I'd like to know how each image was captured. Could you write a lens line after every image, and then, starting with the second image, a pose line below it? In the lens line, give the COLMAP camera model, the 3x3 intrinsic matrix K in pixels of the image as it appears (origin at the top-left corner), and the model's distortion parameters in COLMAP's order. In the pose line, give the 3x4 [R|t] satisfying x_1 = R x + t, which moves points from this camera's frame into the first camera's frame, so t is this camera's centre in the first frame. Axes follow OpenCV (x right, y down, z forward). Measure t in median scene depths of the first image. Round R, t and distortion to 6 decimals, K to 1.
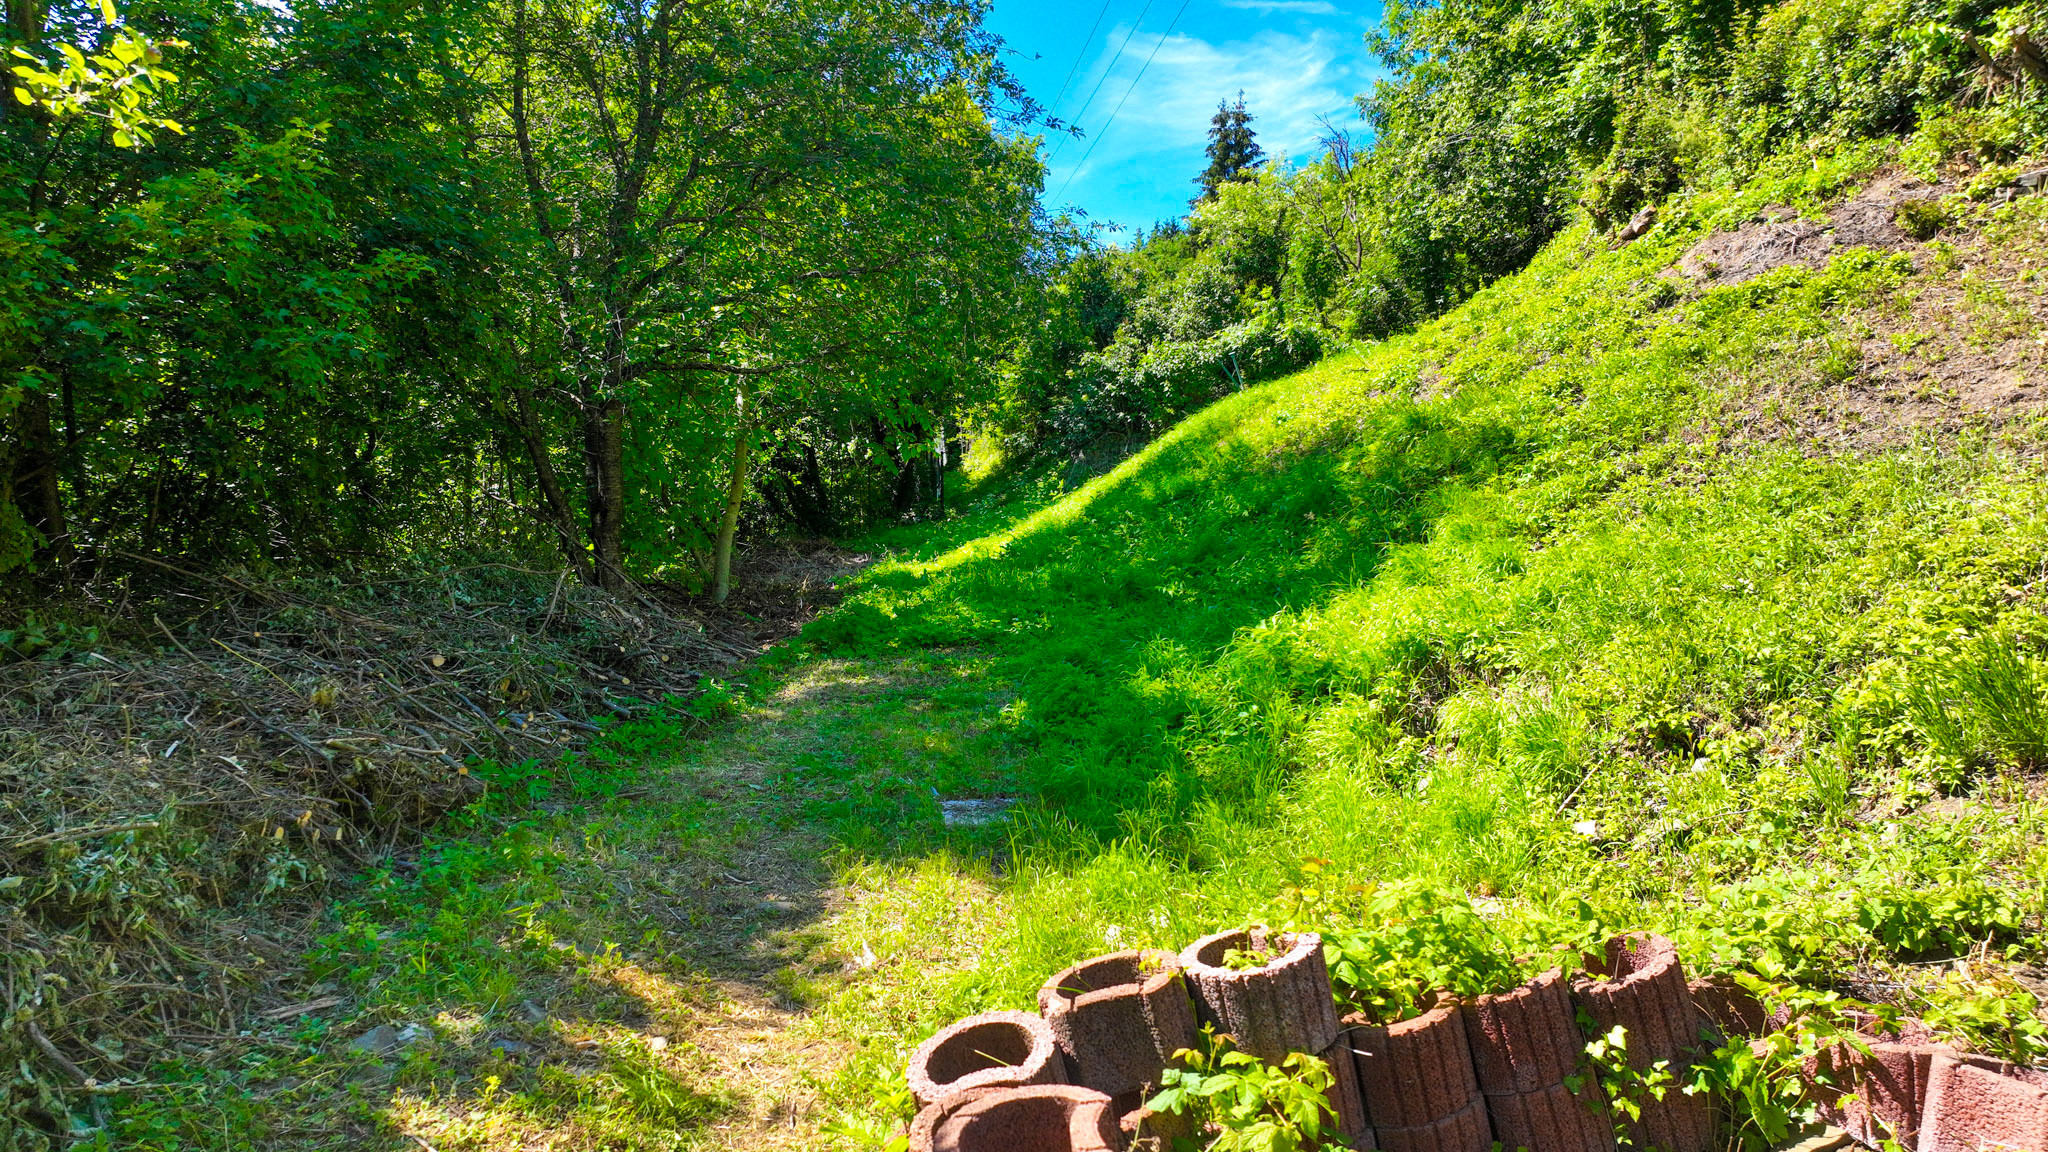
lens RADIAL K [[1511.7, 0, 1024.0], [0, 1511.7, 576.0], [0, 0, 1]] dist [0.000230, -0.000829]
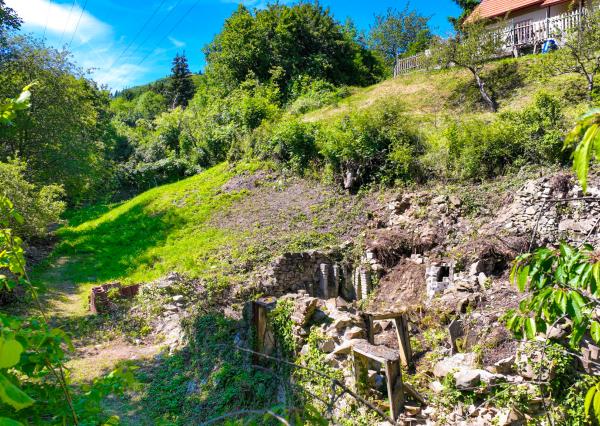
lens RADIAL K [[559.2, 0, 300.0], [0, 559.2, 213.0], [0, 0, 1]] dist [0.002739, -0.005414]
pose [[0.941954, 0.023394, 0.334925, 0.000618], [-0.024069, 0.999708, -0.002136, -0.039202], [-0.334877, -0.006050, 0.942242, -0.405678]]
